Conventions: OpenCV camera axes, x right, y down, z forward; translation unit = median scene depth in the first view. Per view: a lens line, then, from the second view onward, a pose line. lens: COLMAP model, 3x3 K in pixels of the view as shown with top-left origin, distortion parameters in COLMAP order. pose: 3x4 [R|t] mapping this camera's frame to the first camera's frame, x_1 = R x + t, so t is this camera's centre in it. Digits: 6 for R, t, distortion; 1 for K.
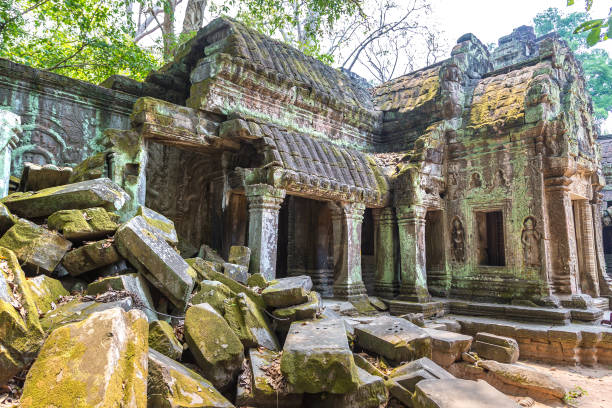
lens RADIAL K [[401.0, 0, 306.0], [0, 401.0, 204.0], [0, 0, 1]] dist [-0.004116, 0.001332]
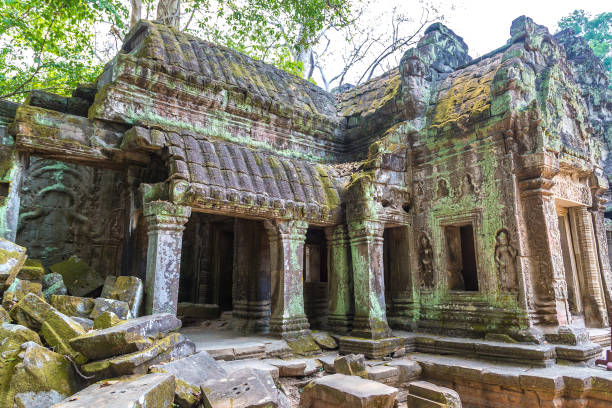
lens RADIAL K [[414.5, 0, 306.0], [0, 414.5, 204.0], [0, 0, 1]] dist [0.005354, -0.001136]
pose [[0.997326, -0.040740, -0.060667, 0.202596], [0.037019, 0.997436, -0.061242, 0.017201], [0.063006, 0.058832, 0.996278, 0.127248]]
